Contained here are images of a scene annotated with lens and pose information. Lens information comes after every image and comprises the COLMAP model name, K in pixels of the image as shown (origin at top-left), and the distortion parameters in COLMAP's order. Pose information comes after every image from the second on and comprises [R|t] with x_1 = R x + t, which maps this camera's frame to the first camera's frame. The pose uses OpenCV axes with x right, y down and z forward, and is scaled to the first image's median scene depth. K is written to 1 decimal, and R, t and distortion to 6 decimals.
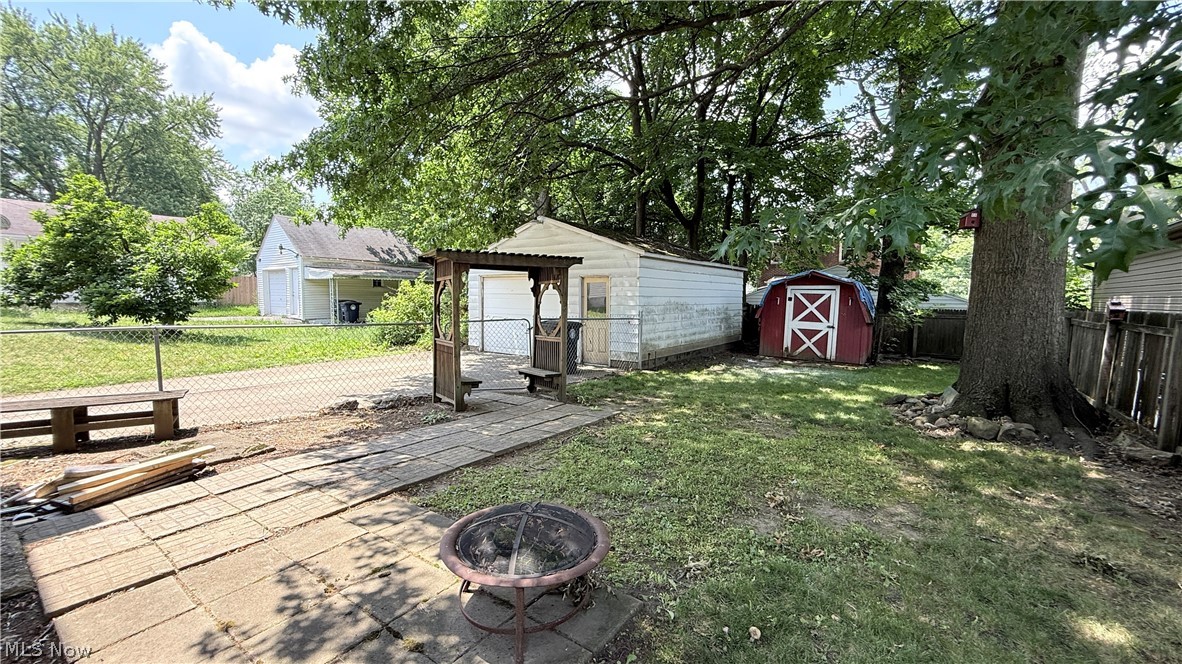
lens RADIAL K [[471.0, 0, 592.1], [0, 471.0, 335.4], [0, 0, 1]] dist [-0.002576, 0.000966]
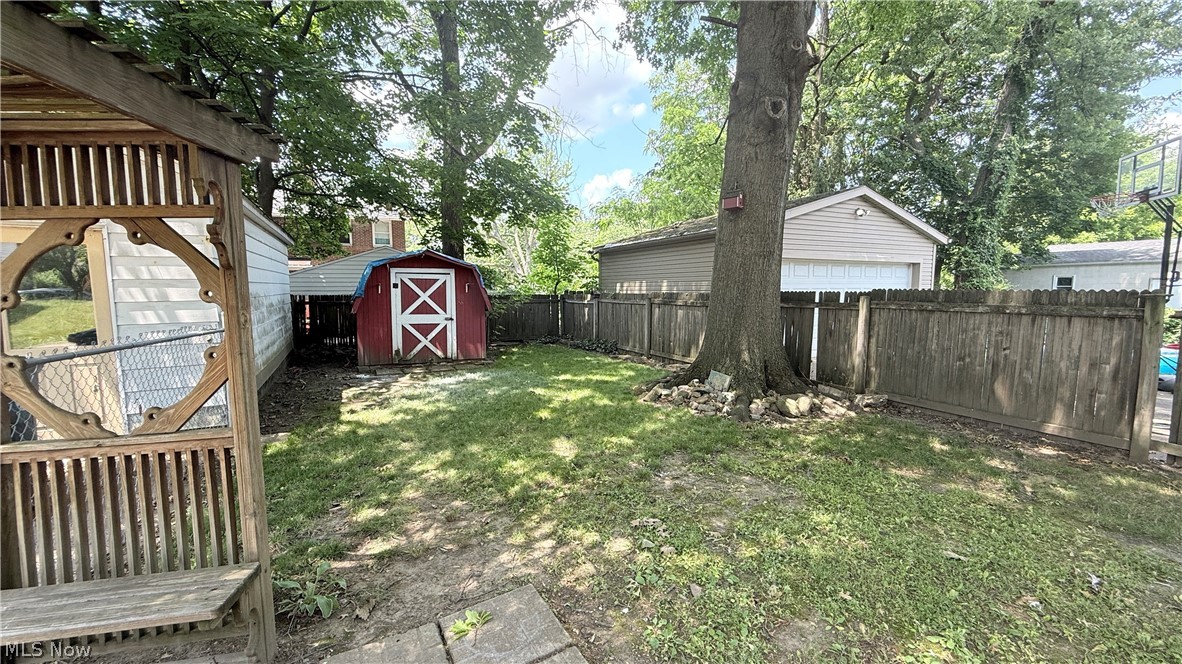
lens RADIAL K [[471.0, 0, 584.6], [0, 471.0, 332.8], [0, 0, 1]] dist [-0.002576, 0.000966]
pose [[0.452629, -0.094365, 0.886692, -0.122520], [0.079836, 0.994680, 0.065103, -0.028180], [-0.888118, 0.041322, 0.457754, 0.402977]]
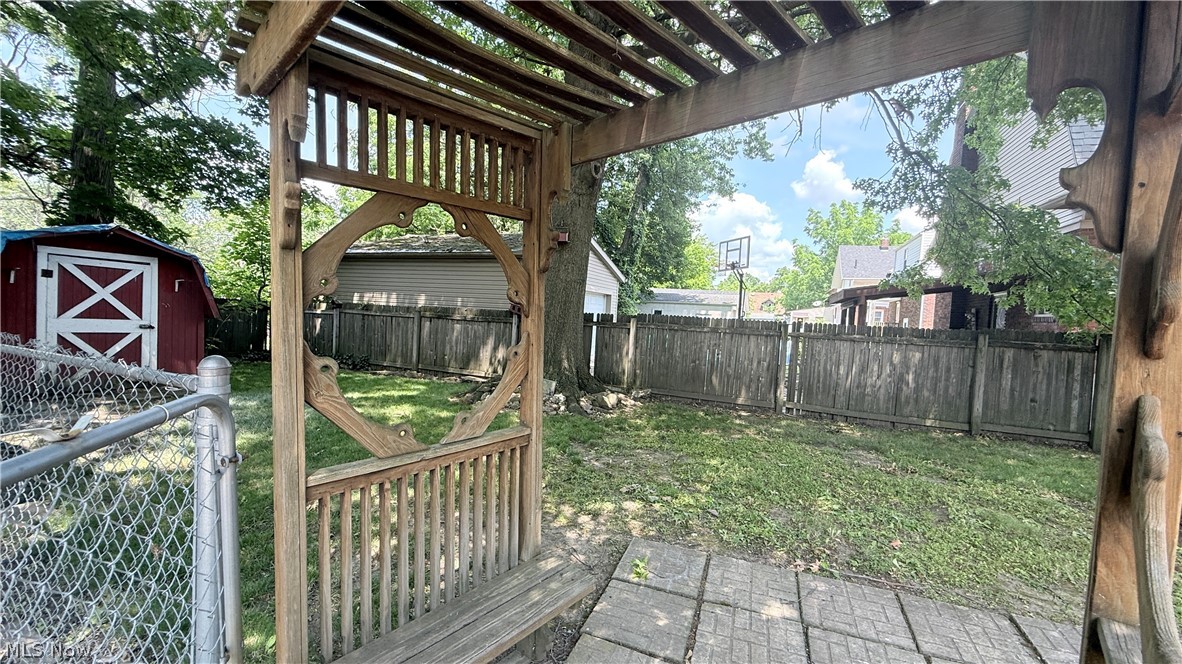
lens RADIAL K [[471.0, 0, 586.2], [0, 471.0, 333.1], [0, 0, 1]] dist [-0.002576, 0.000966]
pose [[-0.222697, -0.061063, 0.972973, -0.193716], [0.022631, 0.997444, 0.067779, -0.037054], [-0.974625, 0.037113, -0.220746, 0.582509]]
